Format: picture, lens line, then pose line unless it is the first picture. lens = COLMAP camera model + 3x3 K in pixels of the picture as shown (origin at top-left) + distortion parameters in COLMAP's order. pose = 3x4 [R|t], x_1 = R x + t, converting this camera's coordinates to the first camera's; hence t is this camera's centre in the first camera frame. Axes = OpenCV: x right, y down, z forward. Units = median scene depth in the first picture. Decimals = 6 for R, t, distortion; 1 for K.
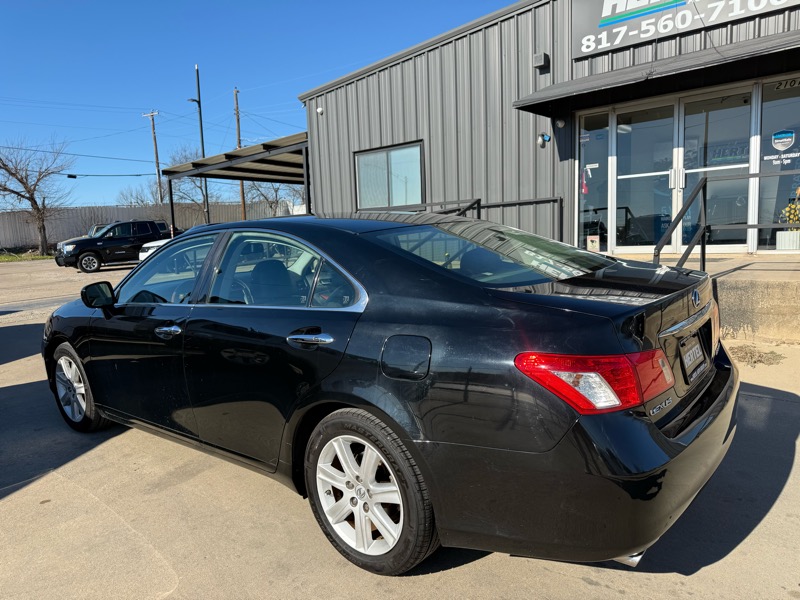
lens RADIAL K [[576.7, 0, 405.2], [0, 576.7, 305.8], [0, 0, 1]] dist [0.035919, -0.042907]
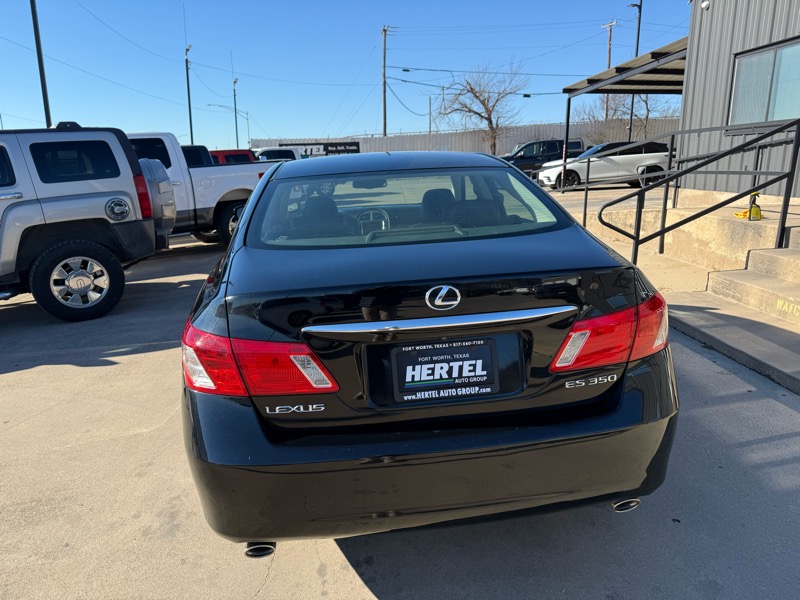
lens RADIAL K [[577.6, 0, 398.6], [0, 577.6, 299.7], [0, 0, 1]] dist [0.049823, -0.044901]
pose [[0.712639, 0.189268, -0.675517, 0.239021], [-0.100061, 0.980496, 0.169159, -0.032009], [0.694358, -0.052957, 0.717679, 0.107051]]
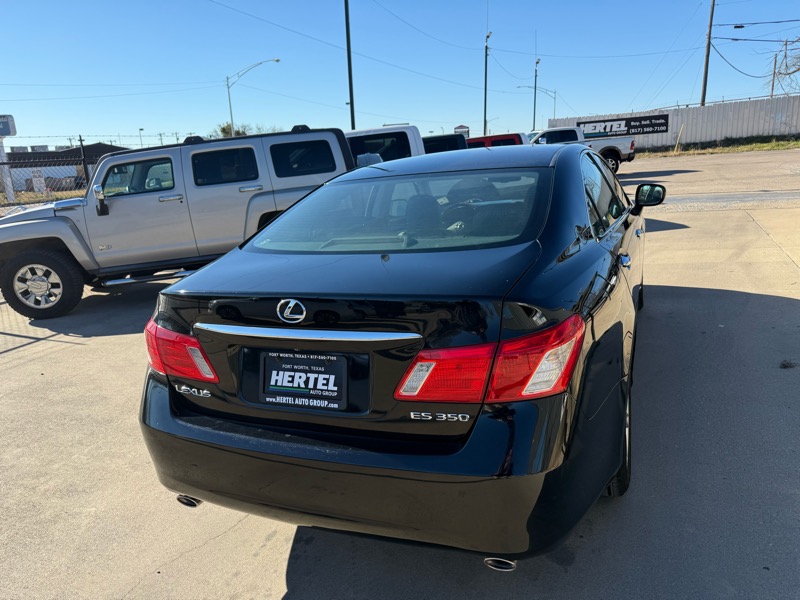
lens RADIAL K [[576.7, 0, 405.2], [0, 576.7, 305.8], [0, 0, 1]] dist [0.035919, -0.042907]
pose [[0.278766, 0.272277, -0.920953, 0.312442], [-0.080134, 0.962218, 0.260220, -0.057890], [0.957010, 0.001259, 0.290052, 0.231007]]
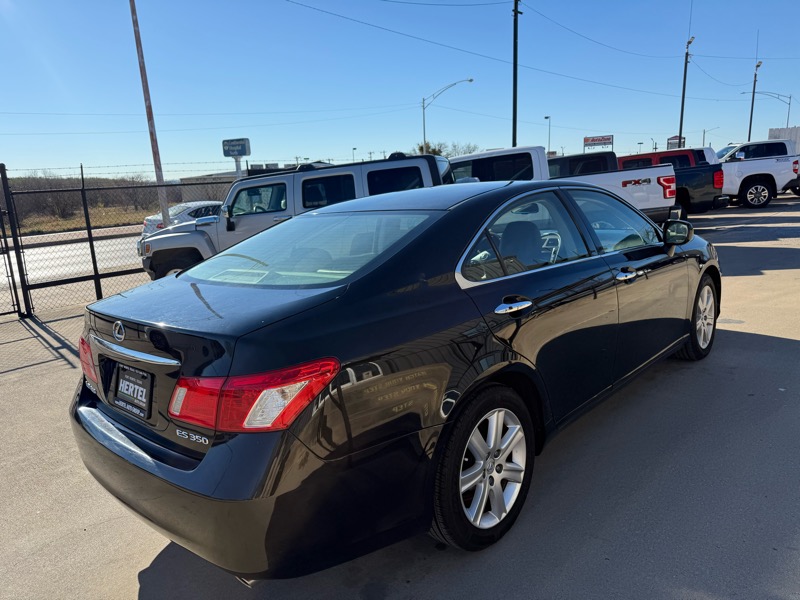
lens RADIAL K [[578.5, 0, 402.5], [0, 578.5, 301.4], [0, 0, 1]] dist [0.041239, -0.047144]
pose [[-0.068325, 0.252236, -0.965251, 0.342637], [-0.067758, 0.964104, 0.256733, -0.083788], [0.995359, 0.082945, -0.048781, 0.376821]]
